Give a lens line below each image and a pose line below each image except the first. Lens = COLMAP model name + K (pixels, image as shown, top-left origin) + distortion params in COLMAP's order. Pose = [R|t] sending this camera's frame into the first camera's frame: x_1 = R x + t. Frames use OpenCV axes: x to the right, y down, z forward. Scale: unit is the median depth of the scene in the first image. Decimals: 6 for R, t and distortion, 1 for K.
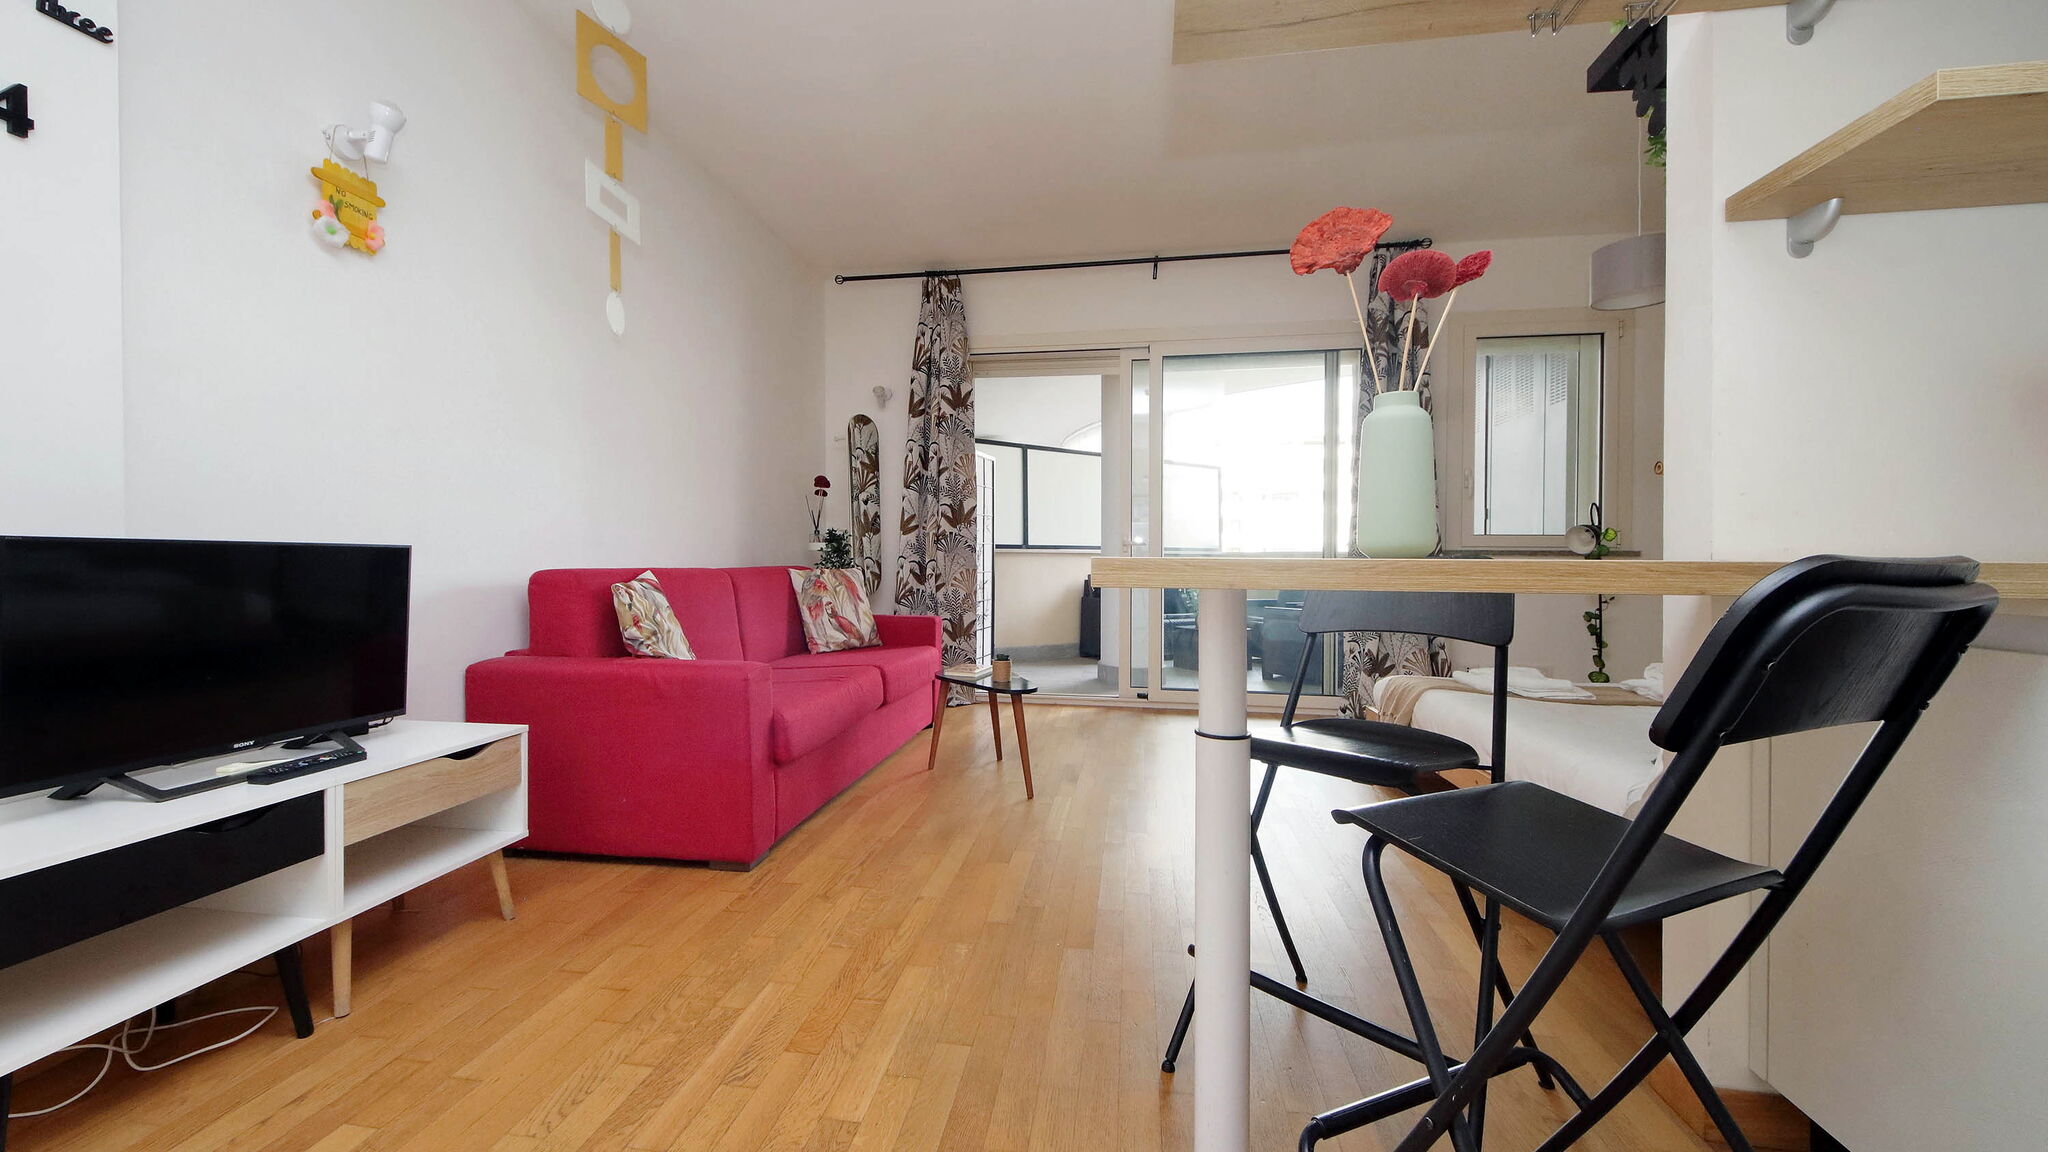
lens RADIAL K [[756.4, 0, 1014.7], [0, 756.4, 577.7], [0, 0, 1]] dist [0.018803, -0.006389]
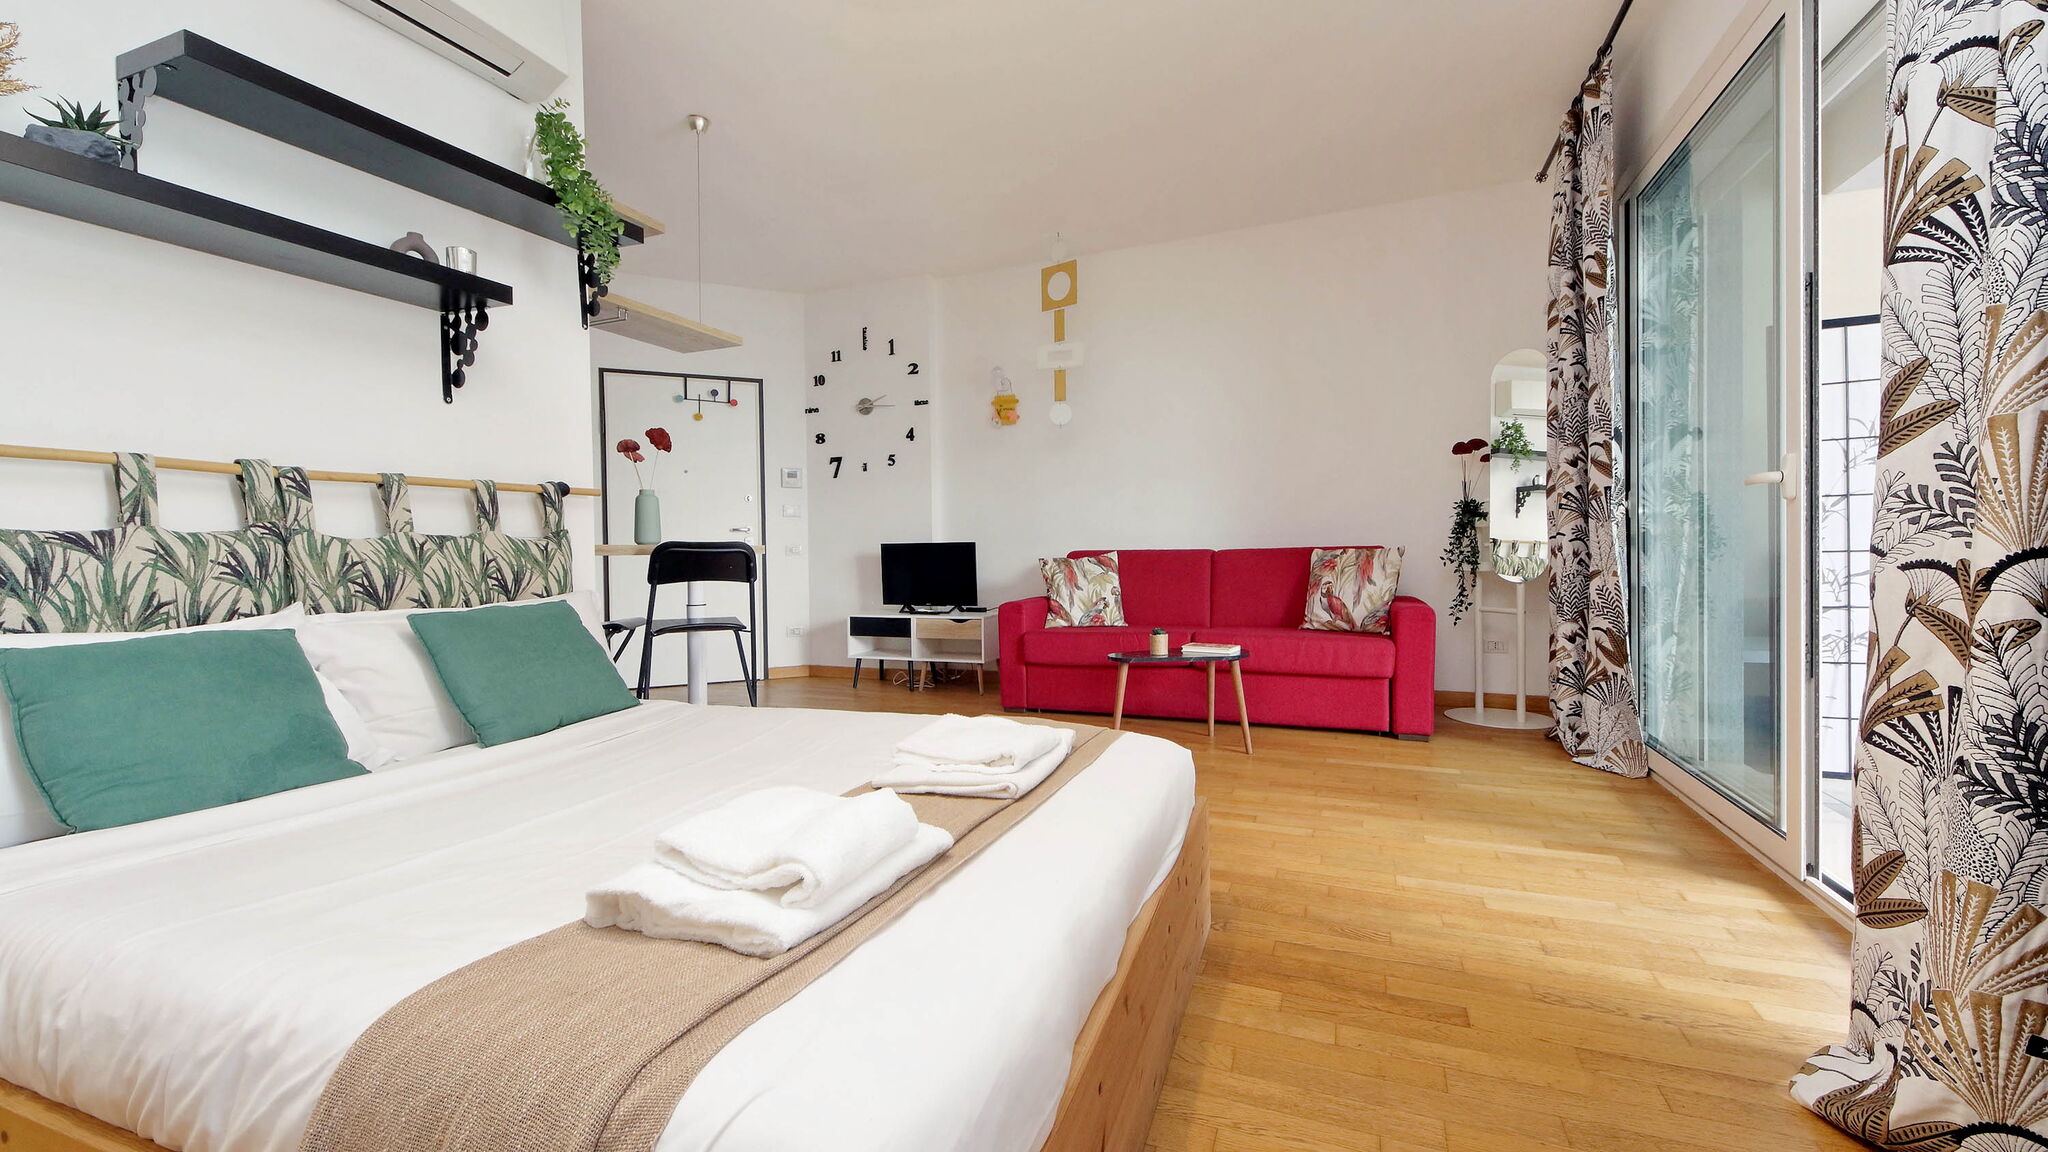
lens RADIAL K [[780.7, 0, 1026.3], [0, 780.7, 580.9], [0, 0, 1]] dist [0.021863, -0.007145]
pose [[-0.233317, 0.031730, -0.971883, 0.705490], [-0.007893, 0.999373, 0.034522, -0.001273], [0.972369, 0.015725, -0.232920, 0.707660]]
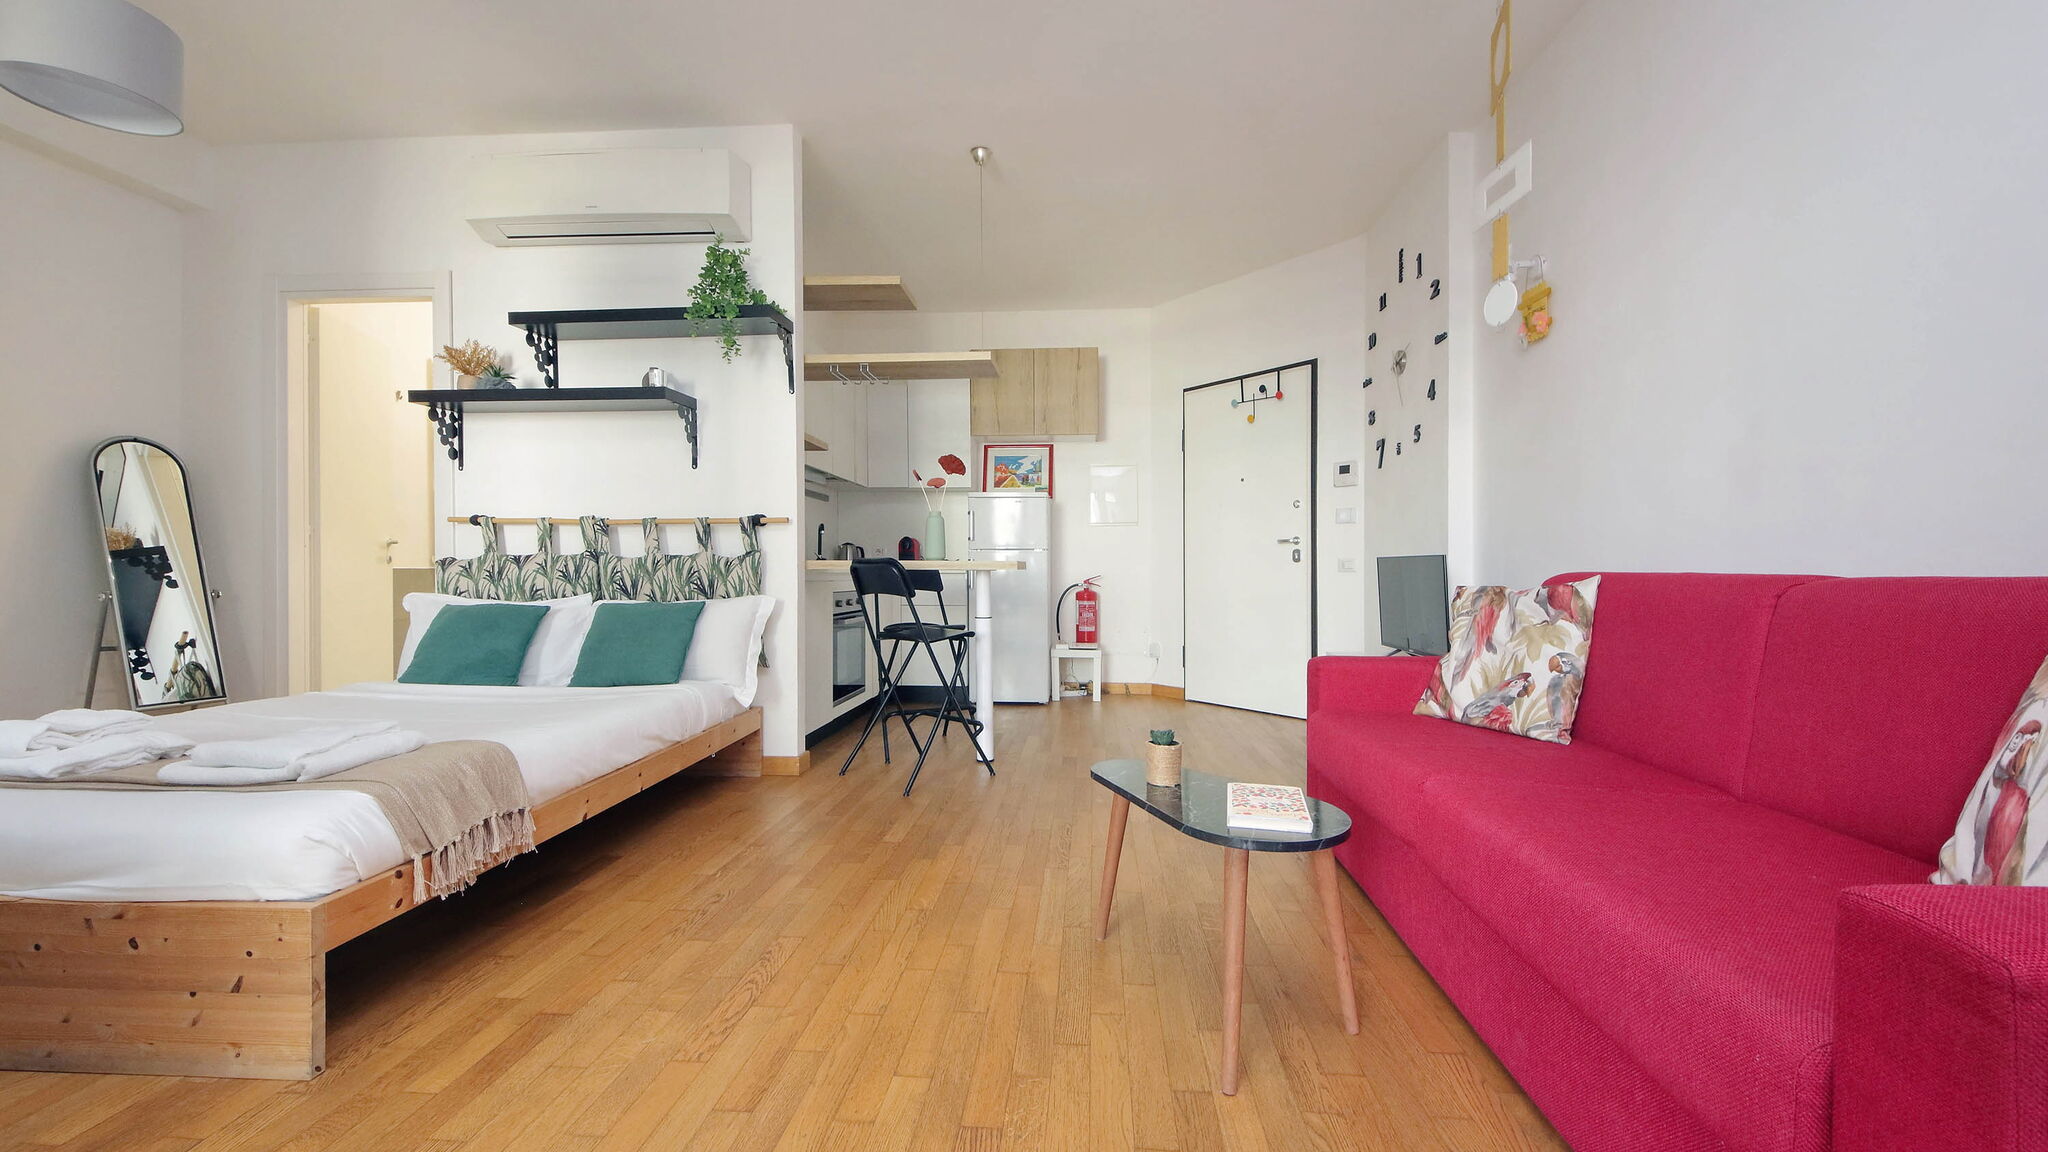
lens RADIAL K [[806.7, 0, 1022.5], [0, 806.7, 558.9], [0, 0, 1]] dist [0.018506, -0.006502]
pose [[-0.997157, -0.010785, -0.074581, 0.078938], [-0.011622, 0.999874, 0.010796, -0.016873], [0.074455, 0.011632, -0.997156, 1.023080]]
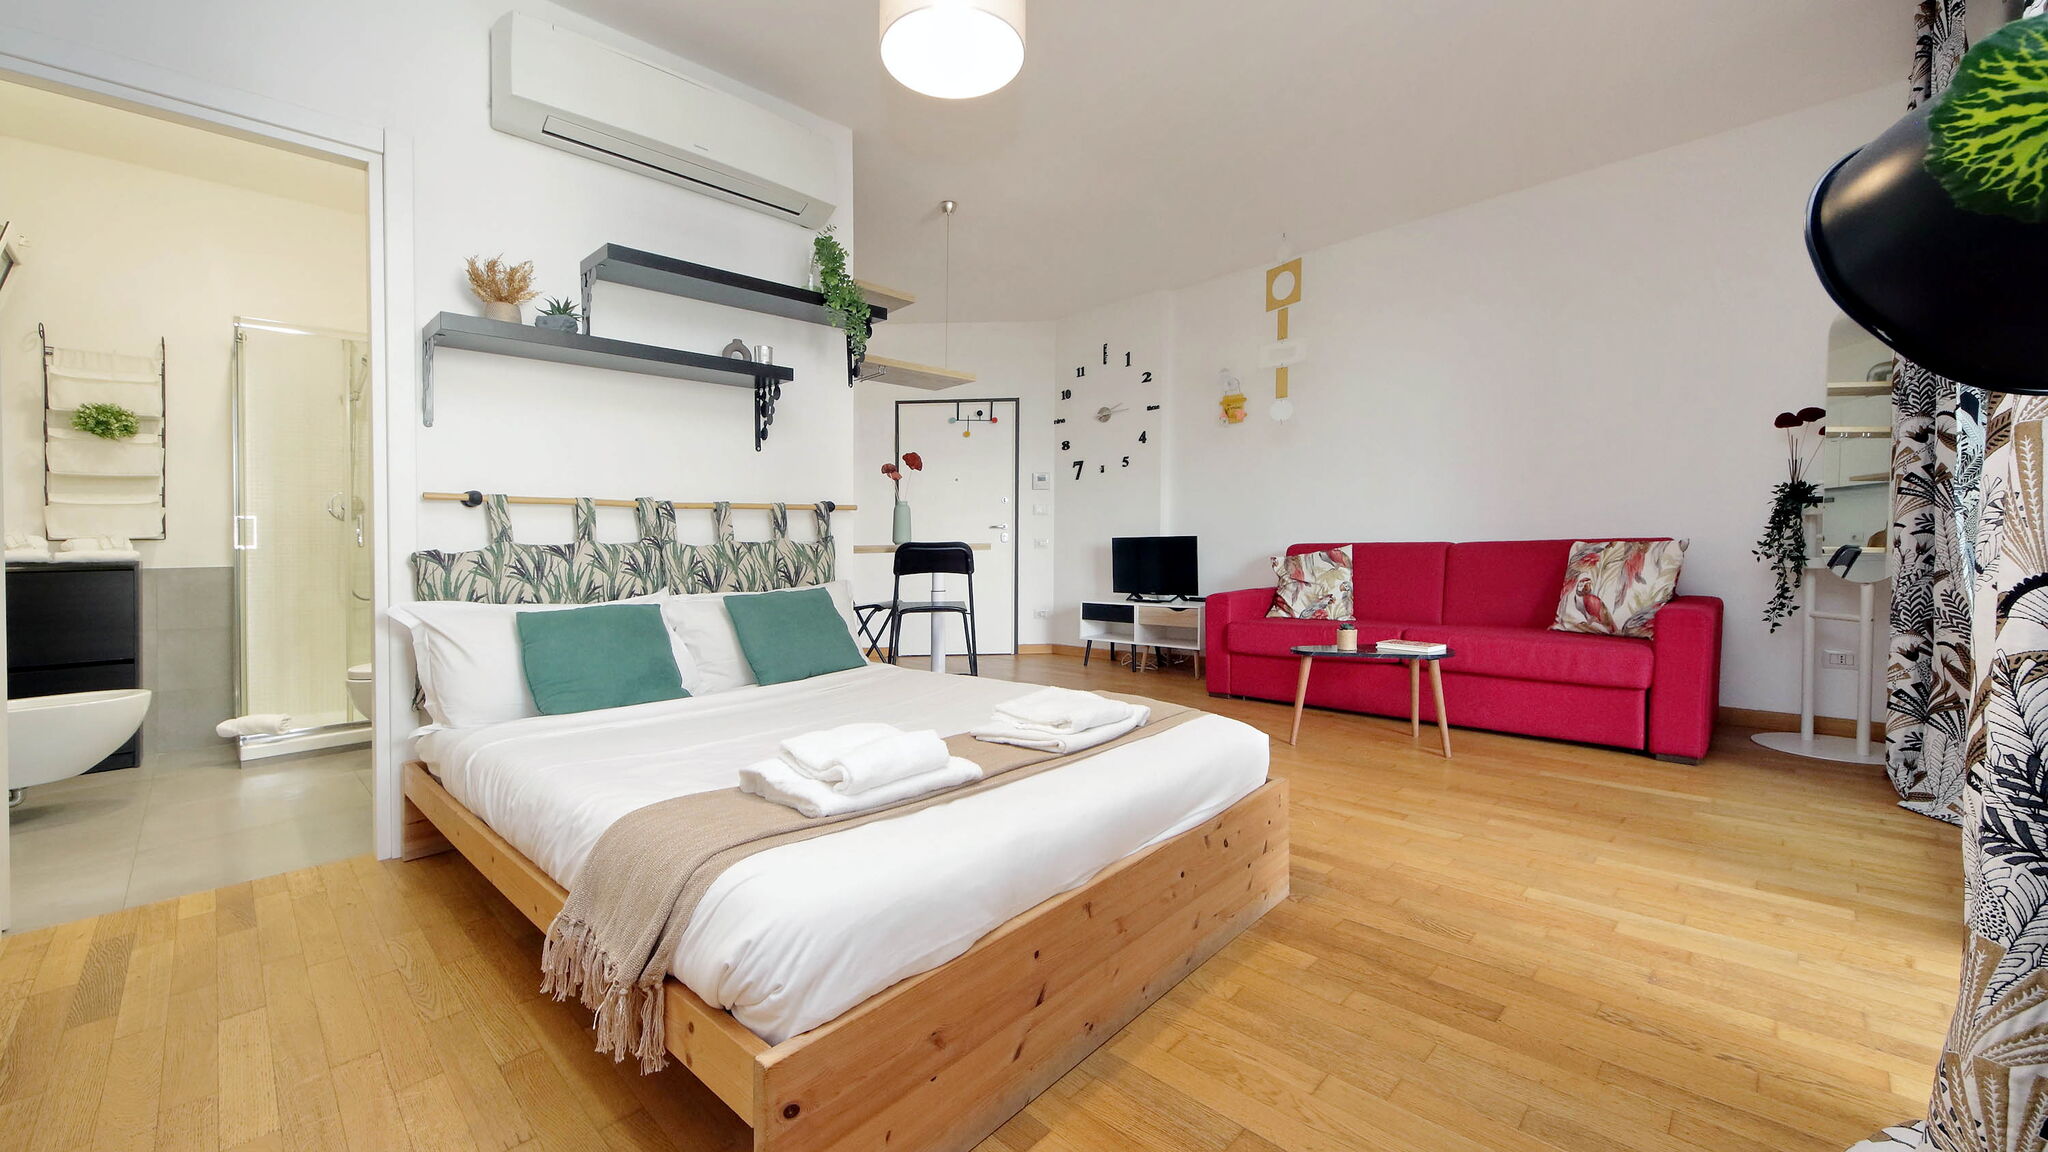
lens RADIAL K [[756.4, 0, 1013.4], [0, 756.4, 561.0], [0, 0, 1]] dist [0.018803, -0.006389]
pose [[-0.587000, 0.020280, -0.809333, 0.724629], [-0.000975, 0.999668, 0.025757, -0.009189], [0.809587, 0.015909, -0.586785, 0.814708]]
